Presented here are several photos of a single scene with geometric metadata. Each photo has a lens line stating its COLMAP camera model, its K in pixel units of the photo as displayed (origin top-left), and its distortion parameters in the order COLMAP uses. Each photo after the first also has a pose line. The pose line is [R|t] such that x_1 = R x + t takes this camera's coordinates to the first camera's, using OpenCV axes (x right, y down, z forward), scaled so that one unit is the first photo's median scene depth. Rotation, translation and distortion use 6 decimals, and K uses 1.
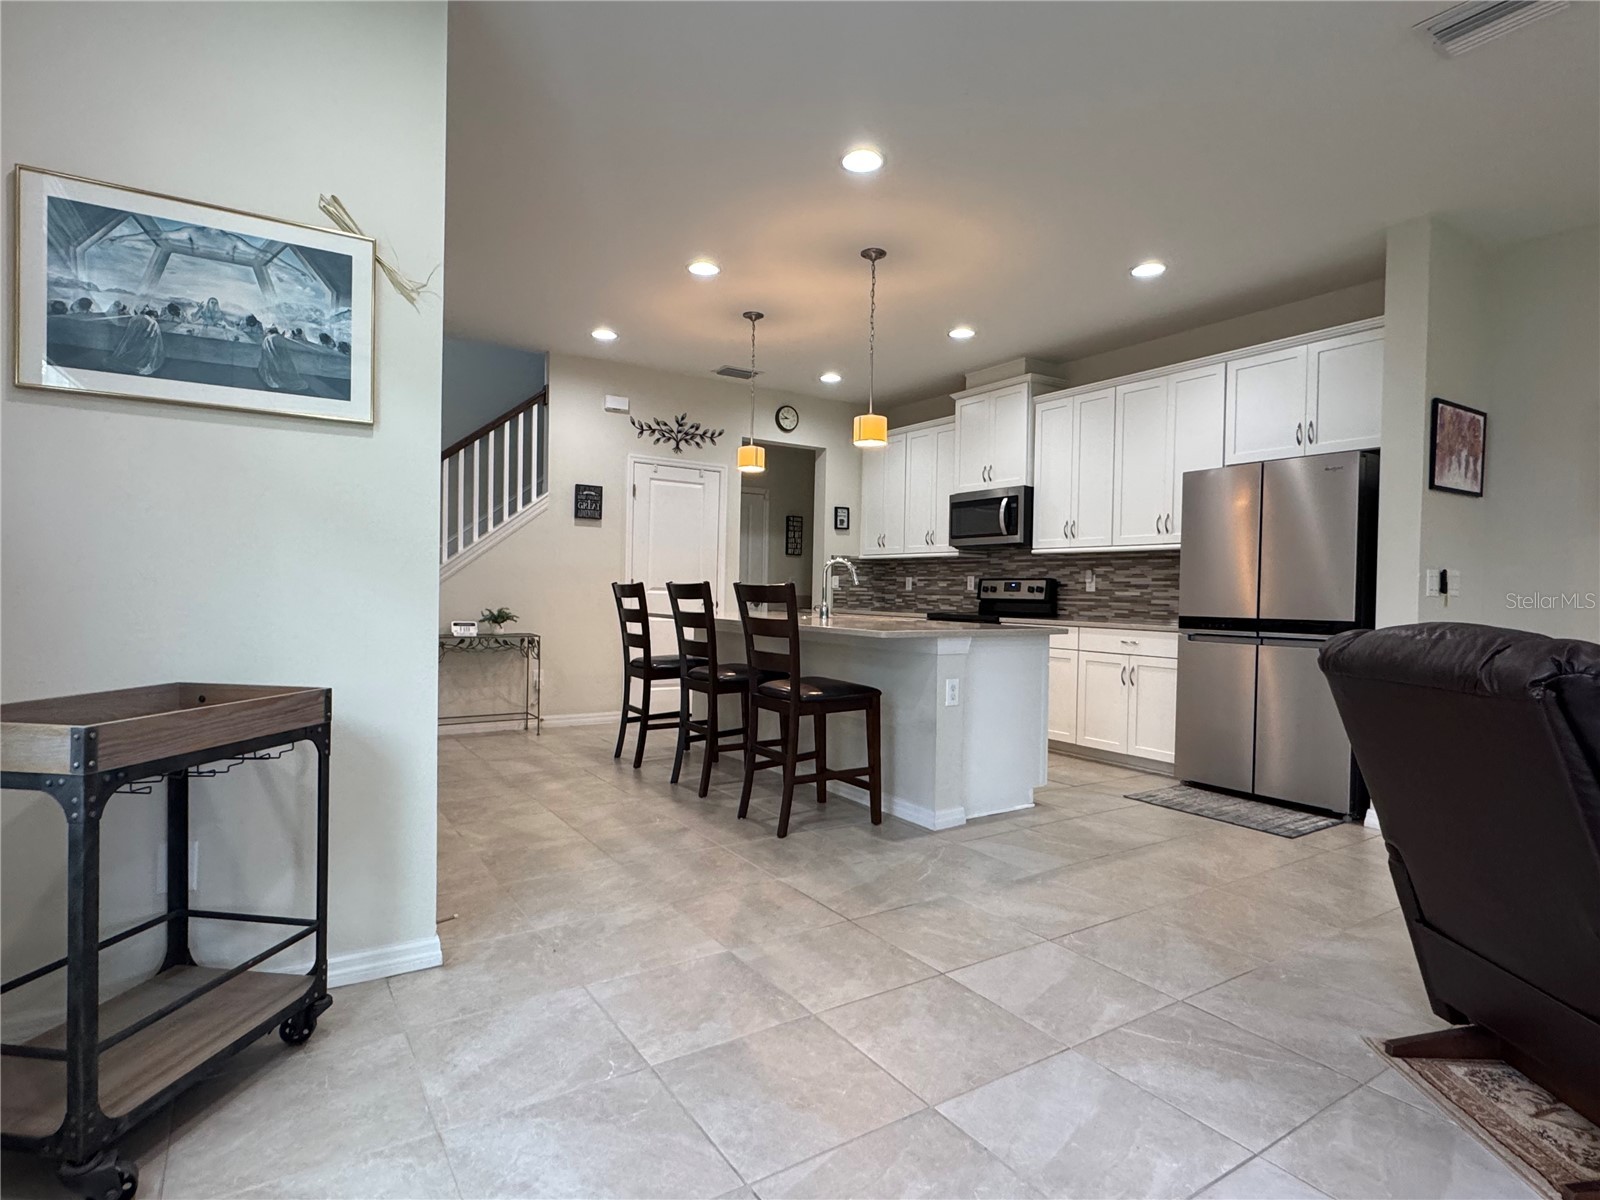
lens RADIAL K [[844.1, 0, 802.2], [0, 844.1, 601.8], [0, 0, 1]] dist [-0.002910, 0.000636]
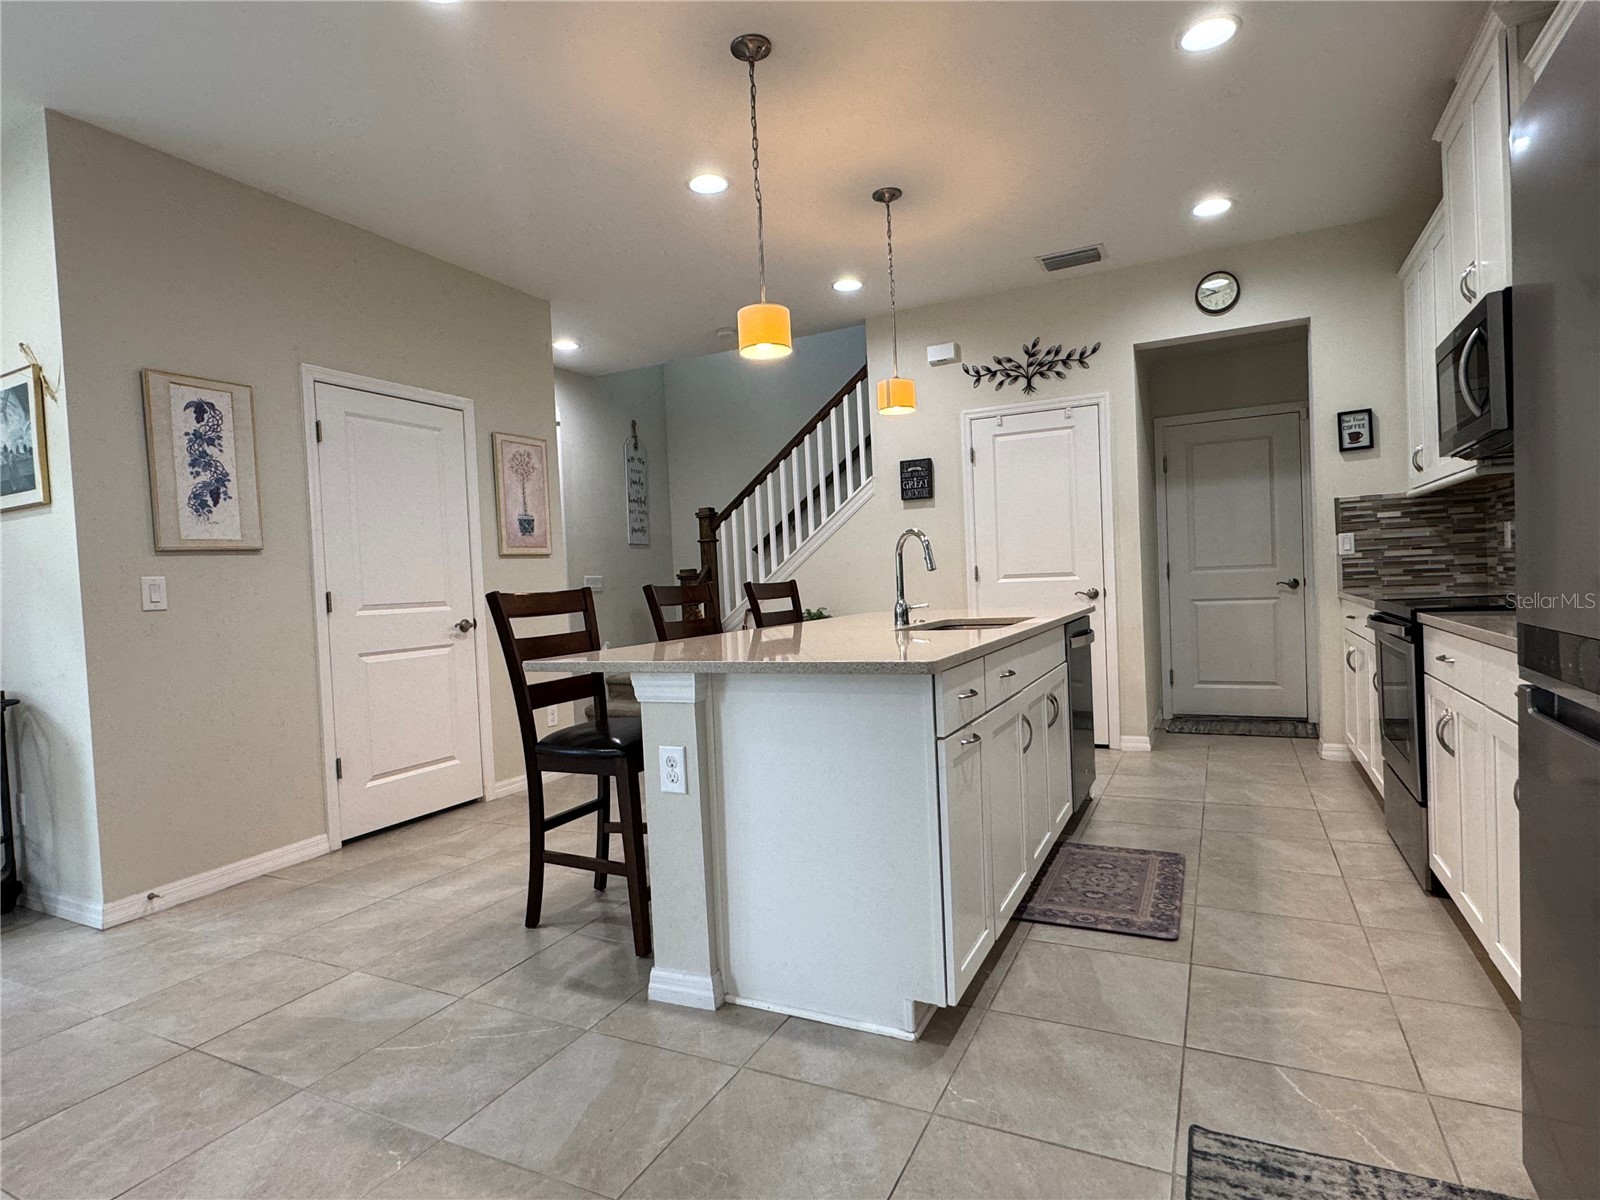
lens RADIAL K [[844.1, 0, 799.0], [0, 844.1, 604.6], [0, 0, 1]] dist [-0.002910, 0.000636]
pose [[0.497821, -0.018922, -0.867073, 0.440972], [0.045030, 0.998977, 0.004053, -0.001448], [0.866110, -0.041062, 0.498164, 0.490463]]
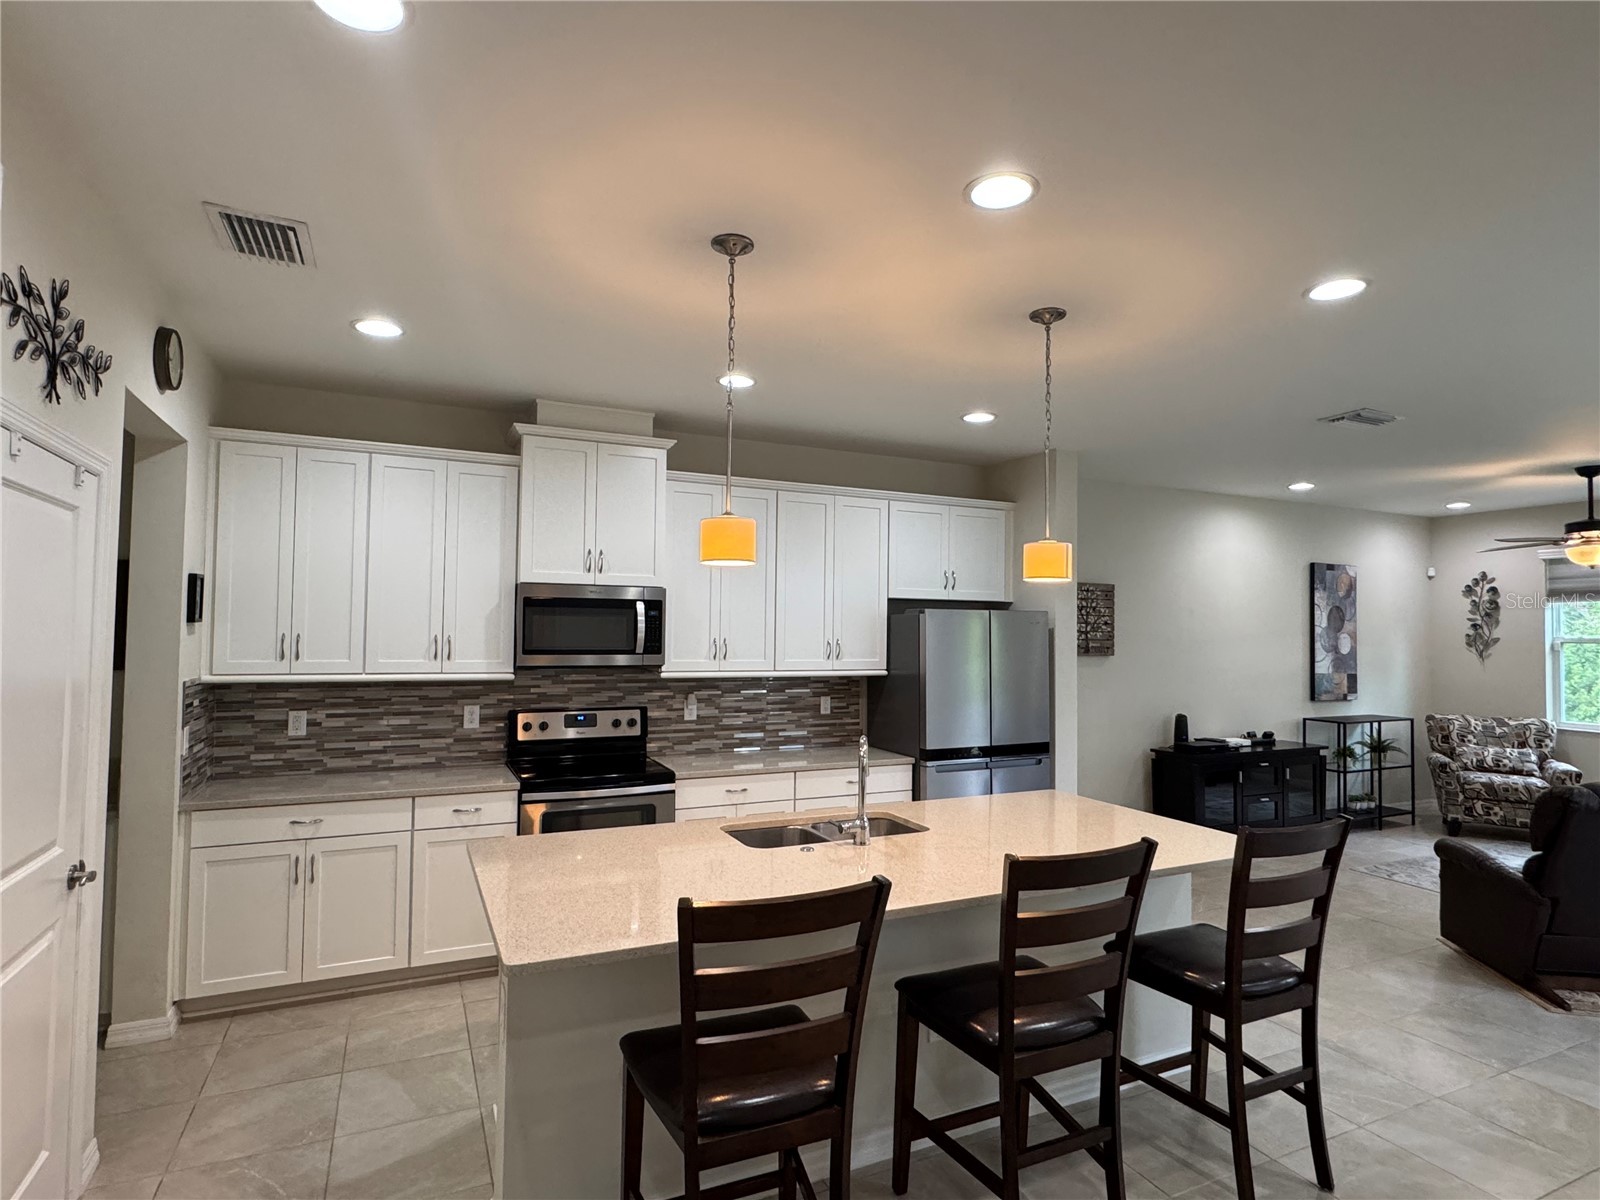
lens RADIAL K [[844.1, 0, 798.3], [0, 844.1, 604.6], [0, 0, 1]] dist [-0.002910, 0.000636]
pose [[0.143883, 0.015228, 0.989478, -0.450226], [0.004528, 0.999861, -0.016047, -0.109524], [-0.989584, 0.006790, 0.143794, 0.771206]]
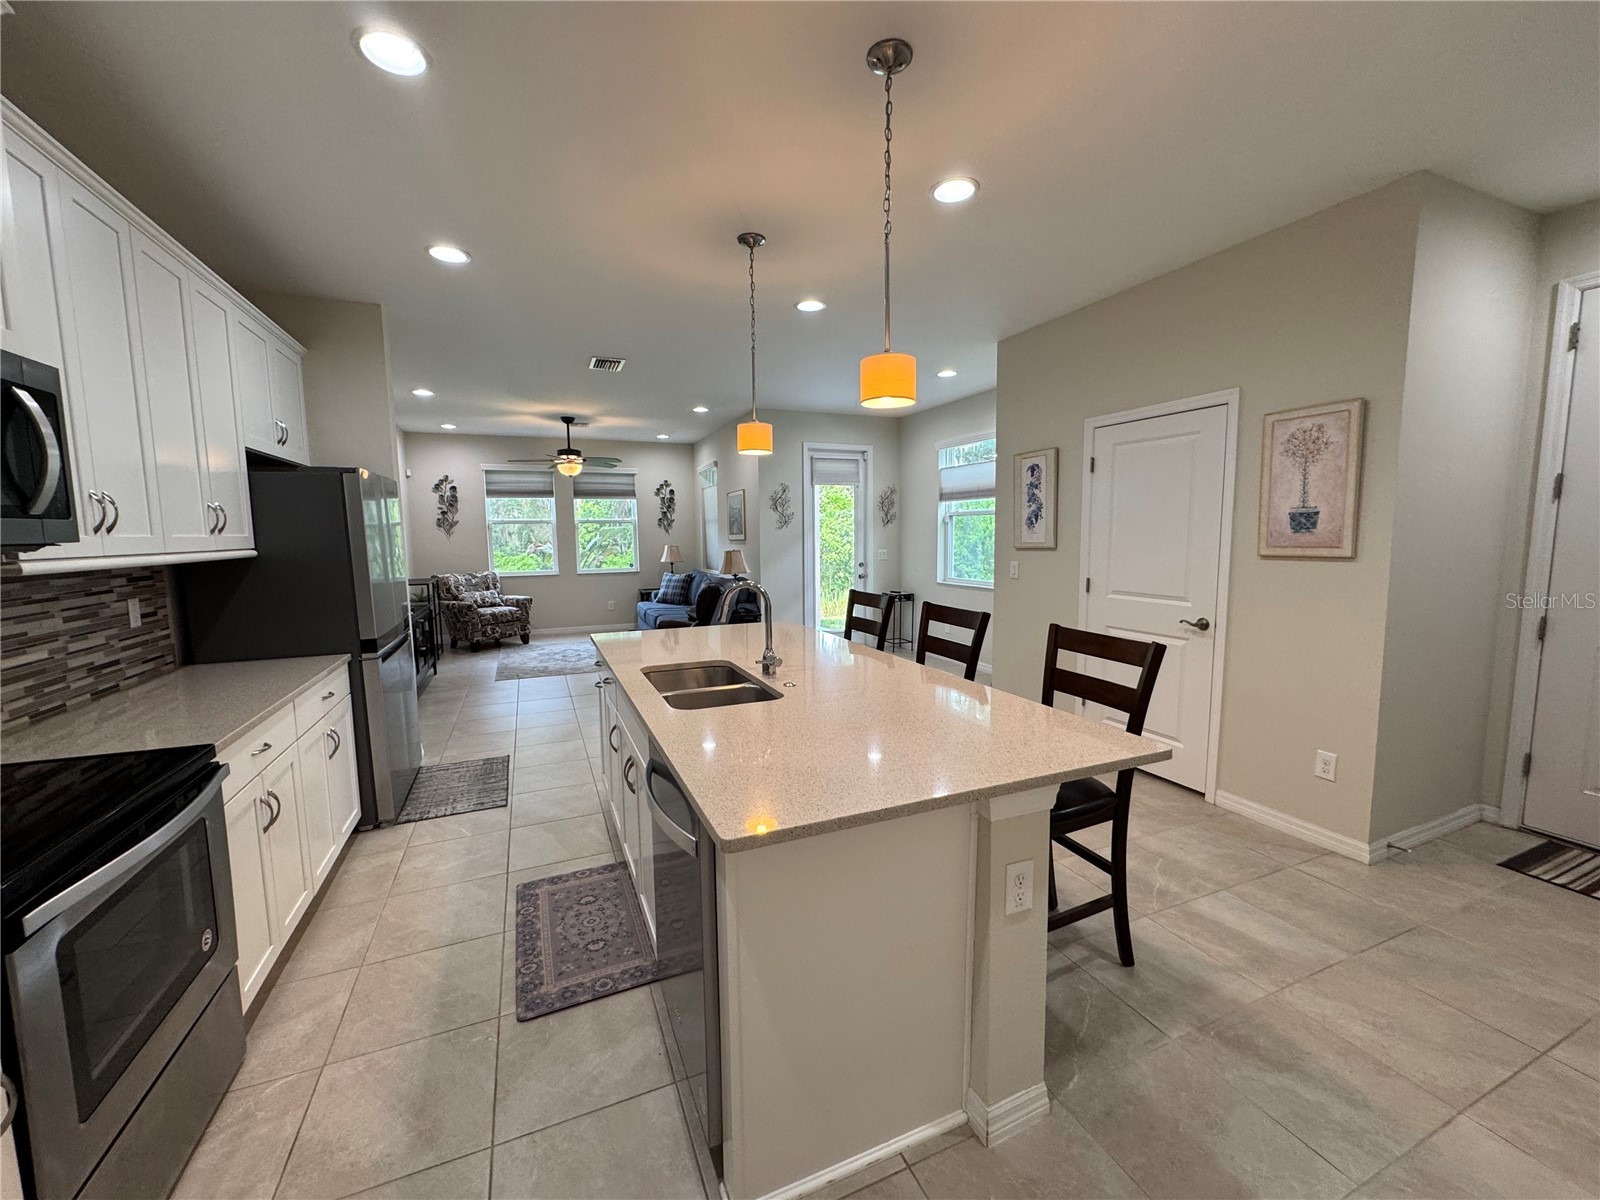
lens RADIAL K [[637.0, 0, 797.5], [0, 637.0, 600.1], [0, 0, 1]] dist [-0.000798, -0.000251]
pose [[-0.983516, -0.026575, 0.178860, -0.066940], [-0.004262, 0.992273, 0.123997, -0.079465], [-0.180773, 0.121190, -0.976030, 1.186316]]
